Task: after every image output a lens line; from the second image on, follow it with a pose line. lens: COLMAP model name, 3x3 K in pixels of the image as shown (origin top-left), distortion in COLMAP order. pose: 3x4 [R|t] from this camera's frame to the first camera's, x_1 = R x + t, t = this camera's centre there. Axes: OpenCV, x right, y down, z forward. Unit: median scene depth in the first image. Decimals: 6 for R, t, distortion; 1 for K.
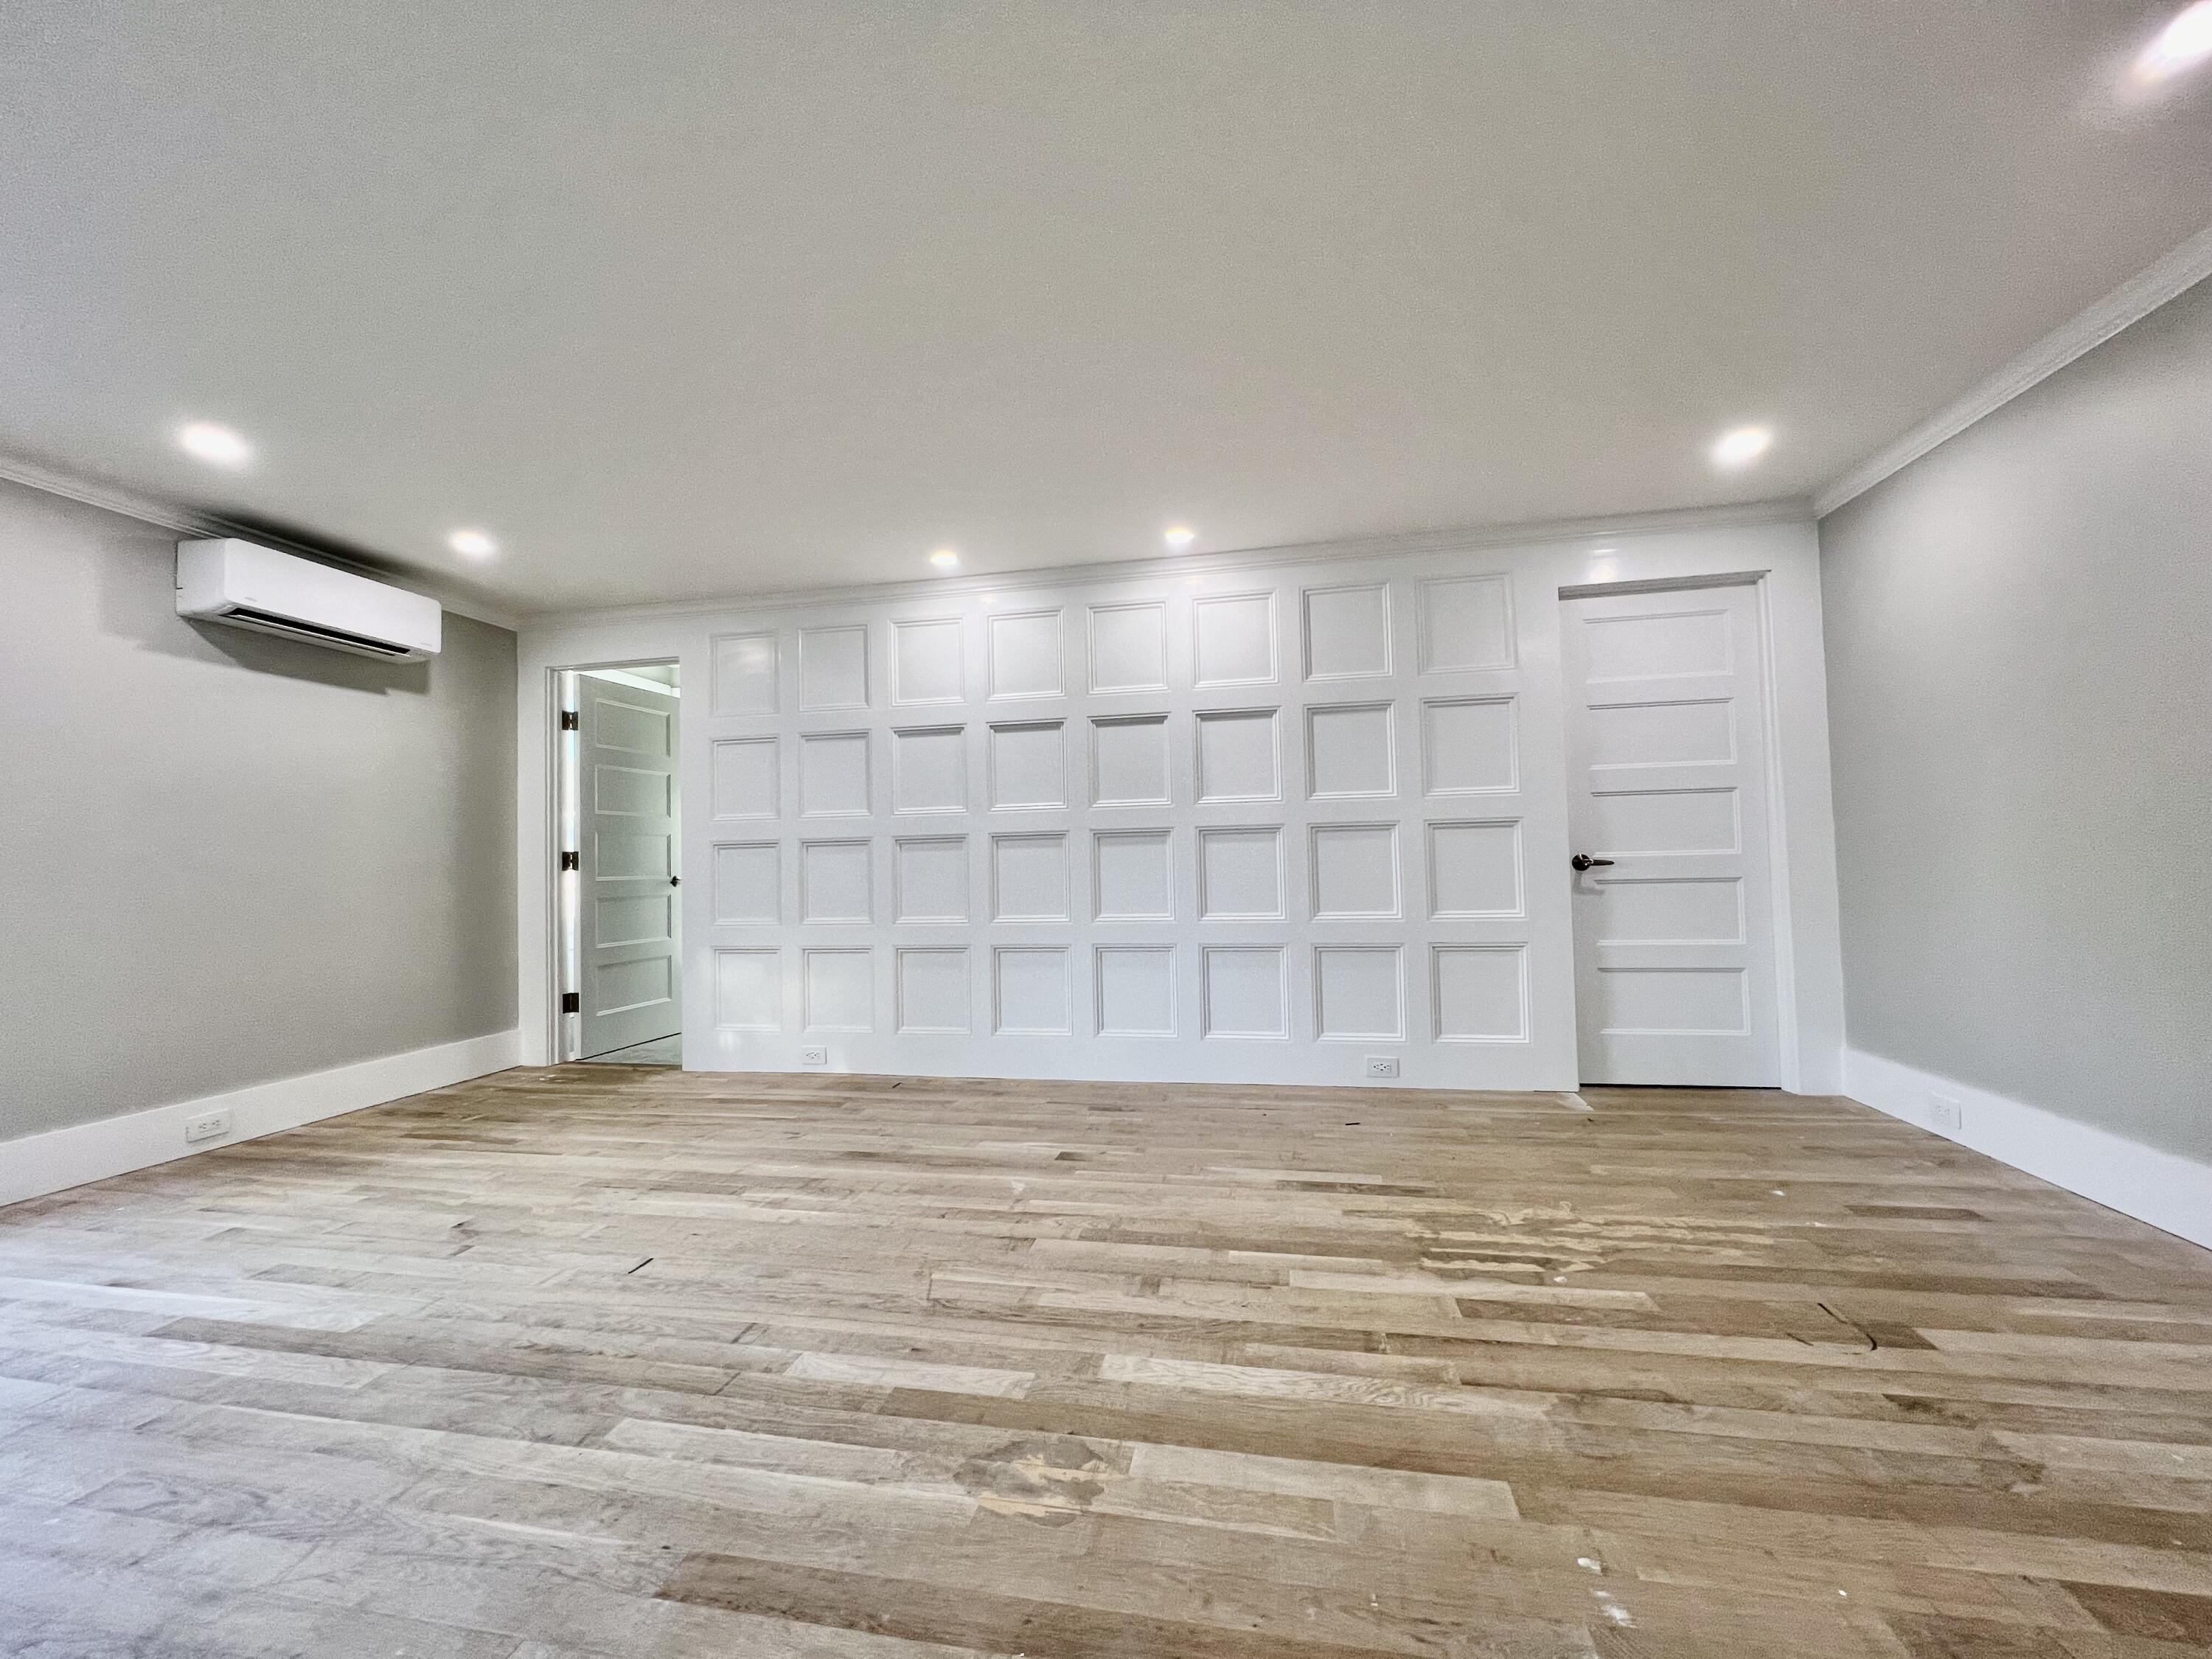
lens RADIAL K [[881.1, 0, 1104.2], [0, 881.1, 828.5], [0, 0, 1]] dist [-0.002471, 0.000486]
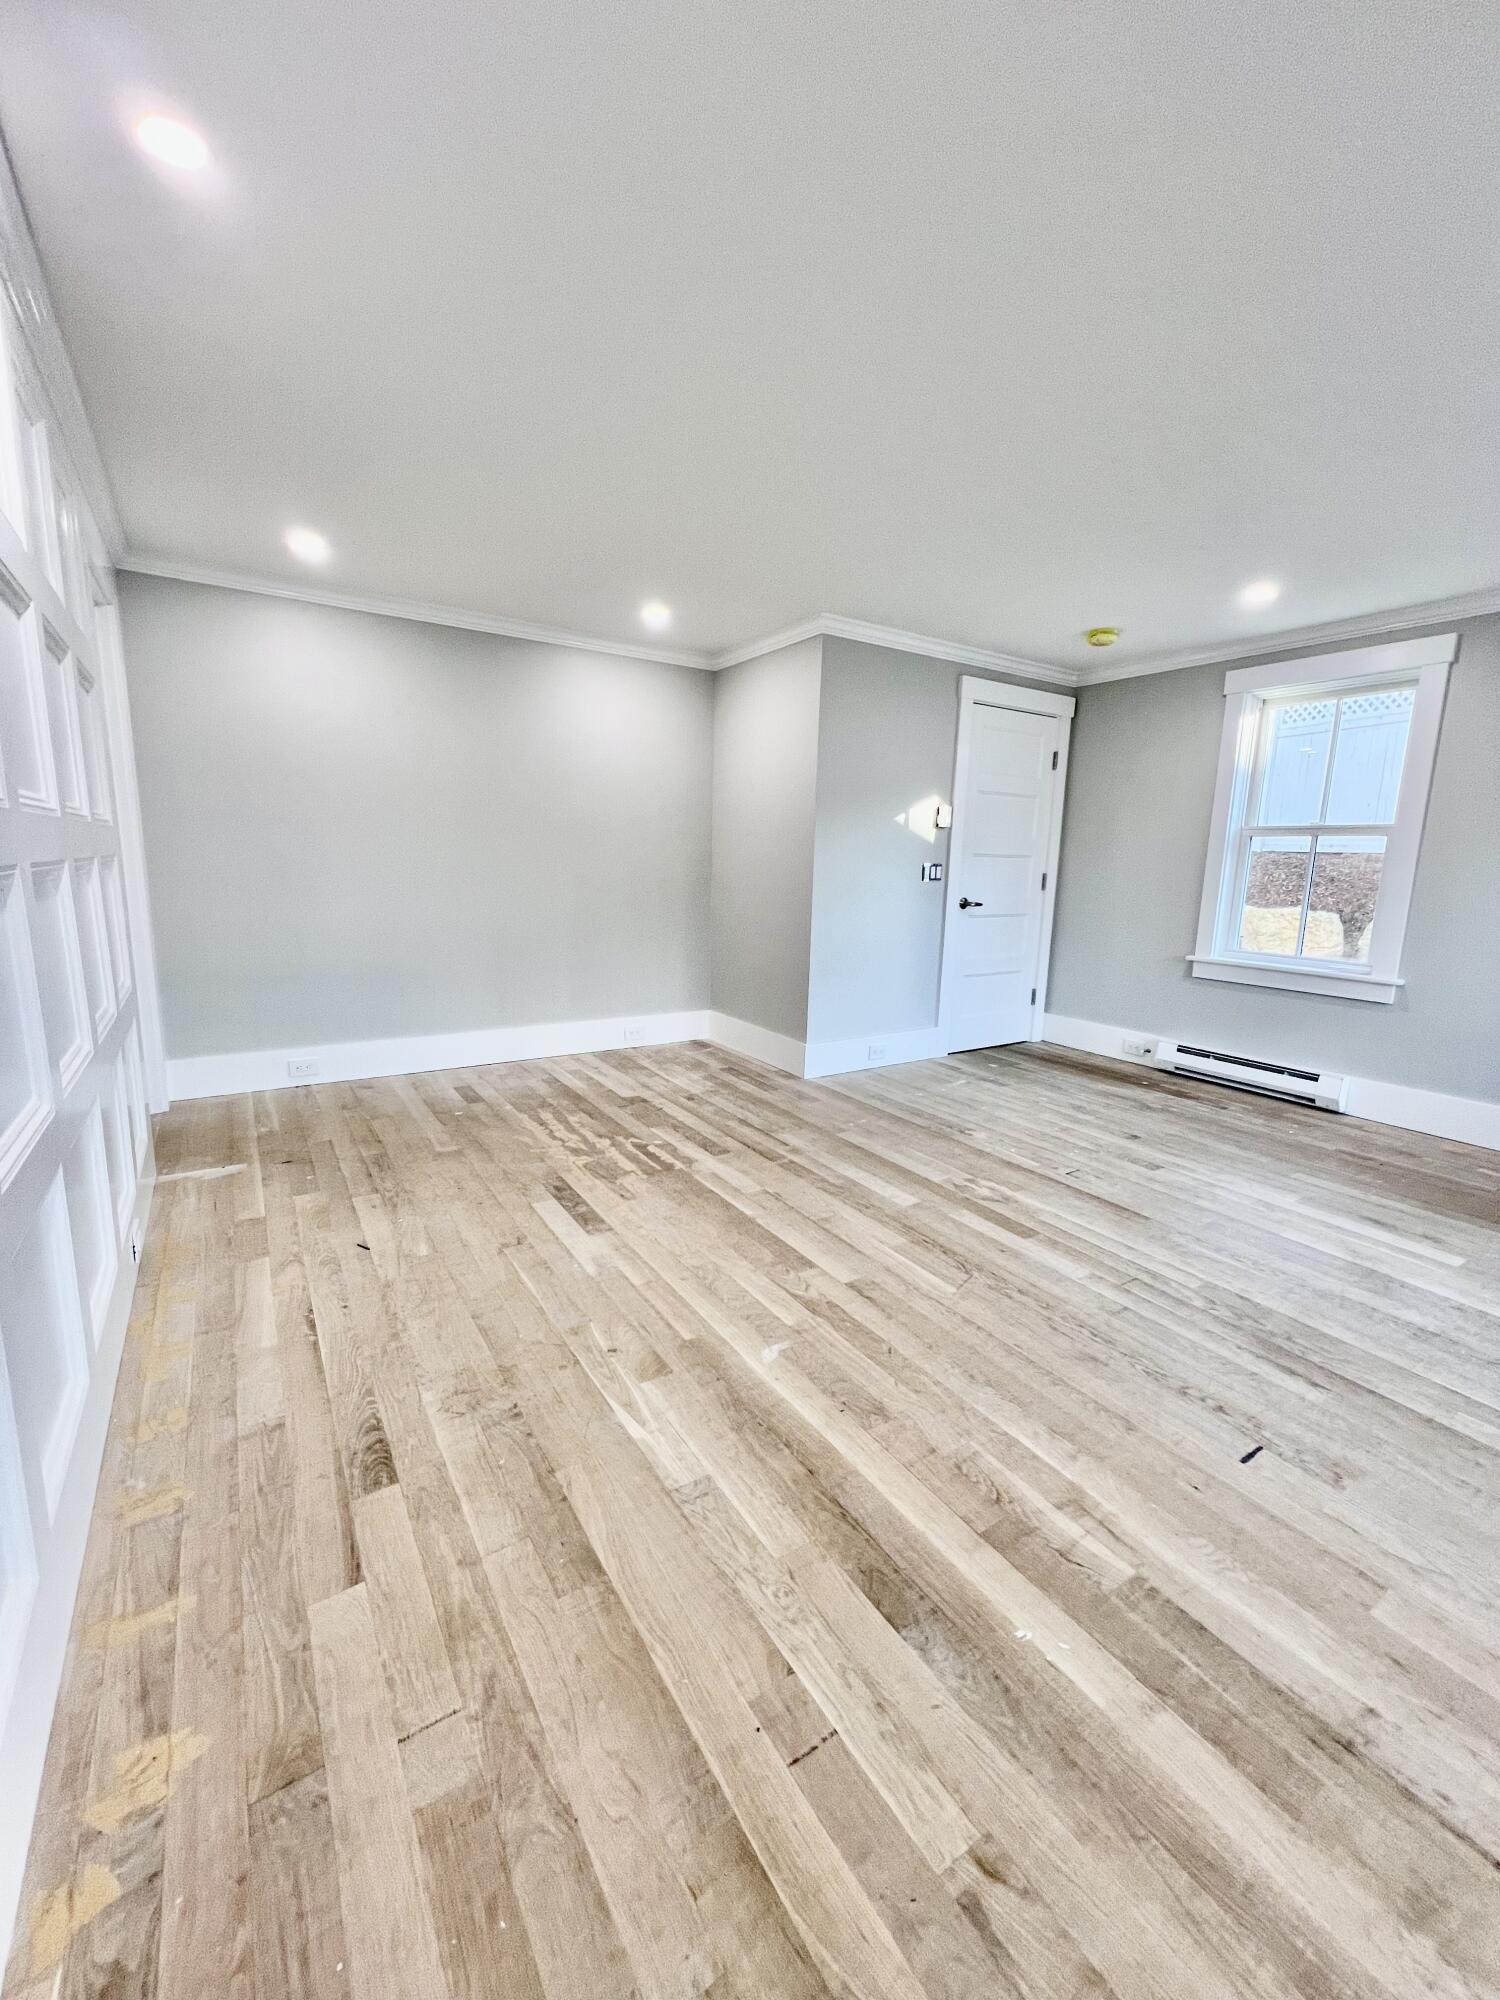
lens RADIAL K [[796.6, 0, 745.7], [0, 796.6, 994.1], [0, 0, 1]] dist [-0.002471, 0.000486]
pose [[-0.694866, -0.118026, 0.709388, -0.642613], [-0.035718, 0.990887, 0.129873, -0.007235], [-0.718252, 0.064906, -0.692749, 1.738923]]
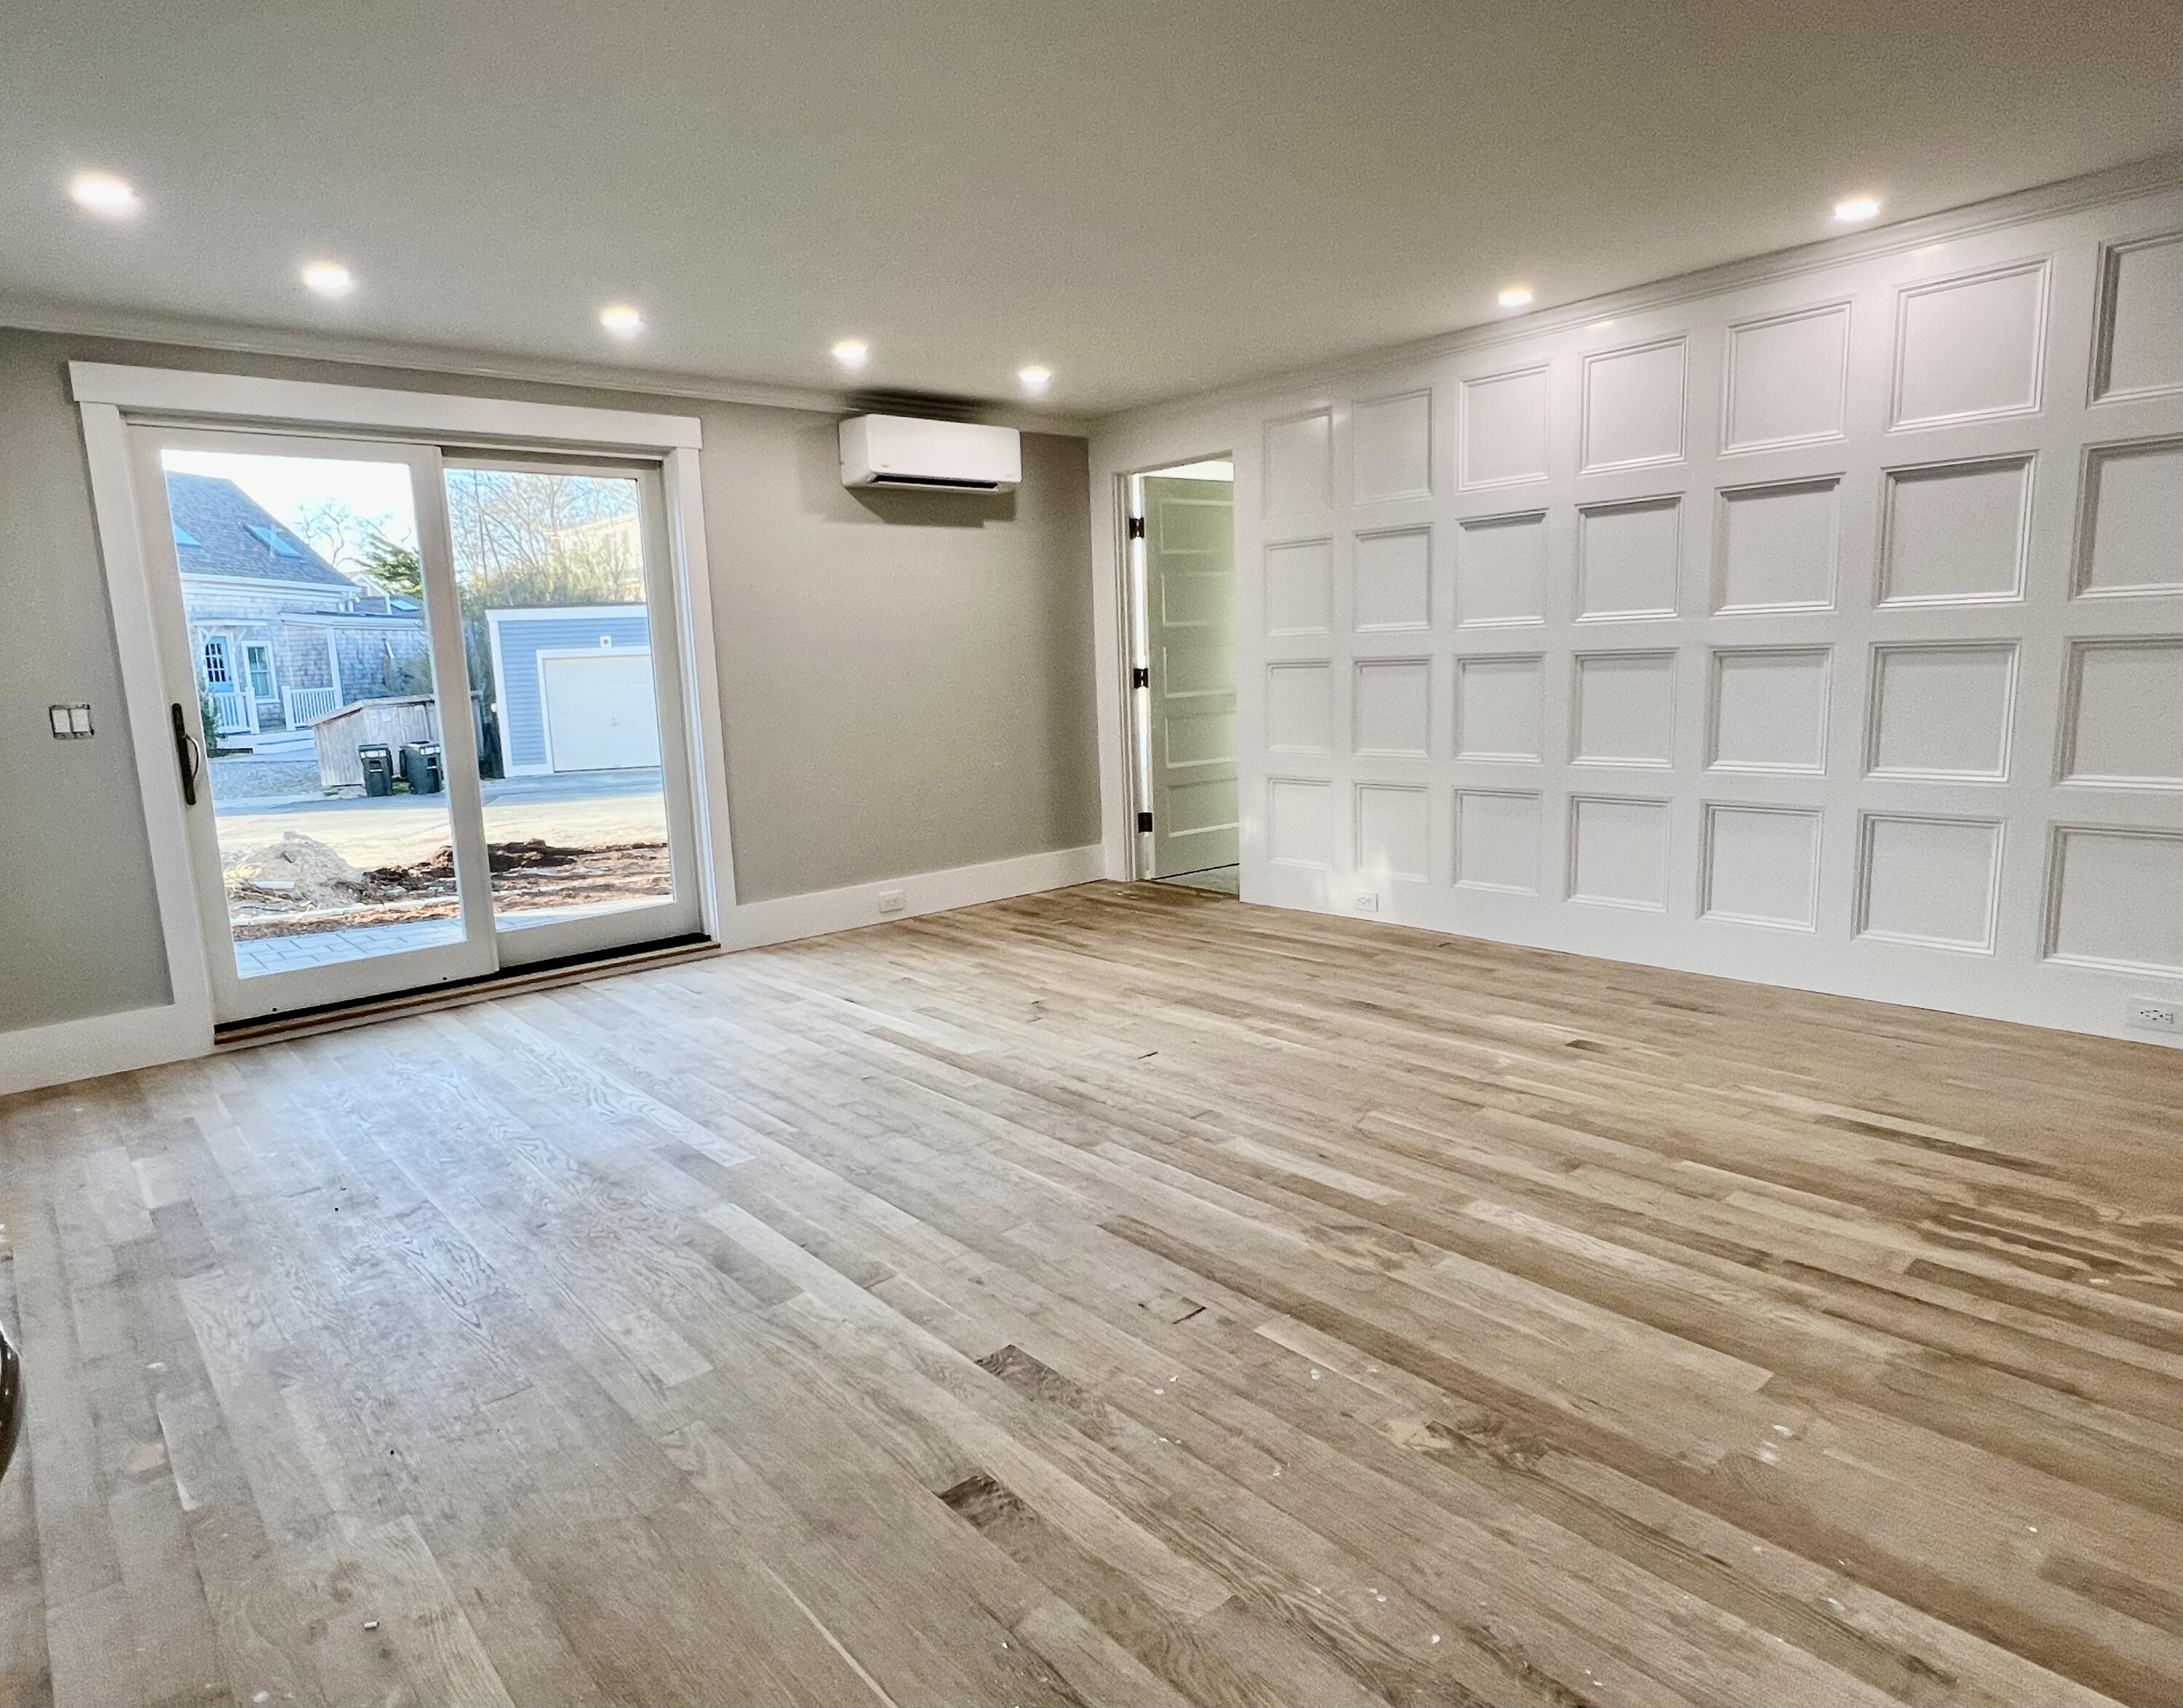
lens RADIAL K [[1268.3, 0, 1034.0], [0, 1268.3, 864.2], [0, 0, 1]] dist [-0.007487, -0.003087]
pose [[0.776470, 0.093716, -0.623147, 0.388571], [0.048953, 0.976920, 0.207918, -0.119994], [0.628250, -0.191947, 0.753962, -0.337264]]
